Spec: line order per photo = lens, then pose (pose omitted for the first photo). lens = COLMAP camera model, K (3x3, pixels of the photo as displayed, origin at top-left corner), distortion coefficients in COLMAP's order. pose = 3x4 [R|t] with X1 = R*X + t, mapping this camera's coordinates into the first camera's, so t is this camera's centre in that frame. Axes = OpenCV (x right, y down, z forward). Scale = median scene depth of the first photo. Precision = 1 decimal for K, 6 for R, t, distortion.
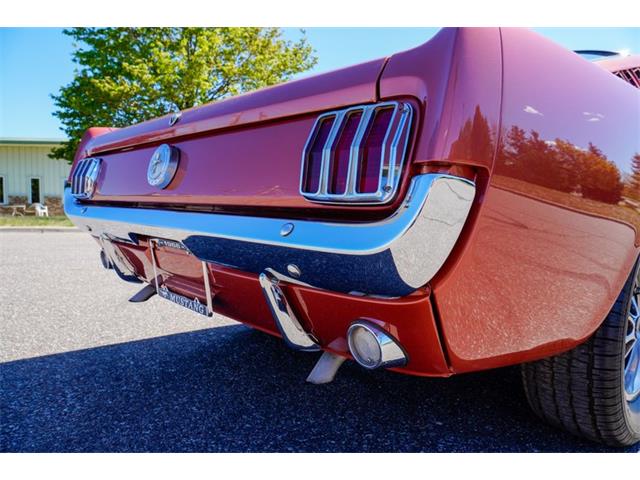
lens RADIAL K [[480.1, 0, 318.2], [0, 480.1, 235.9], [0, 0, 1]] dist [-0.107295, 0.068759]
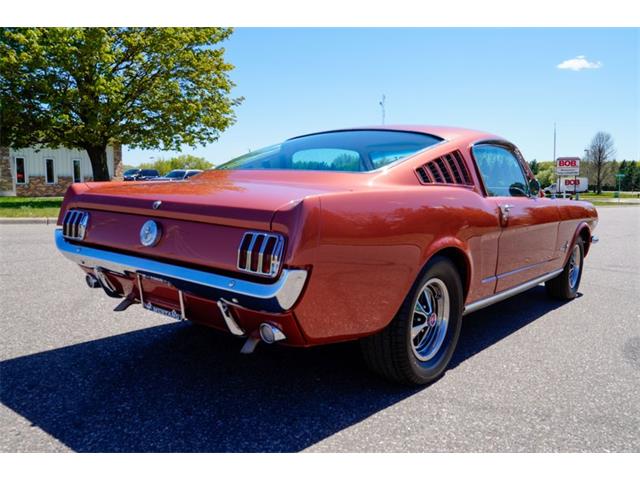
lens RADIAL K [[611.6, 0, 320.0], [0, 611.6, 240.0], [0, 0, 1]] dist [-0.028818, 0.166677]
pose [[0.990147, -0.015326, 0.139192, -0.042320], [0.005671, 0.997566, 0.069502, -0.334663], [-0.139918, -0.068028, 0.987823, -1.519156]]
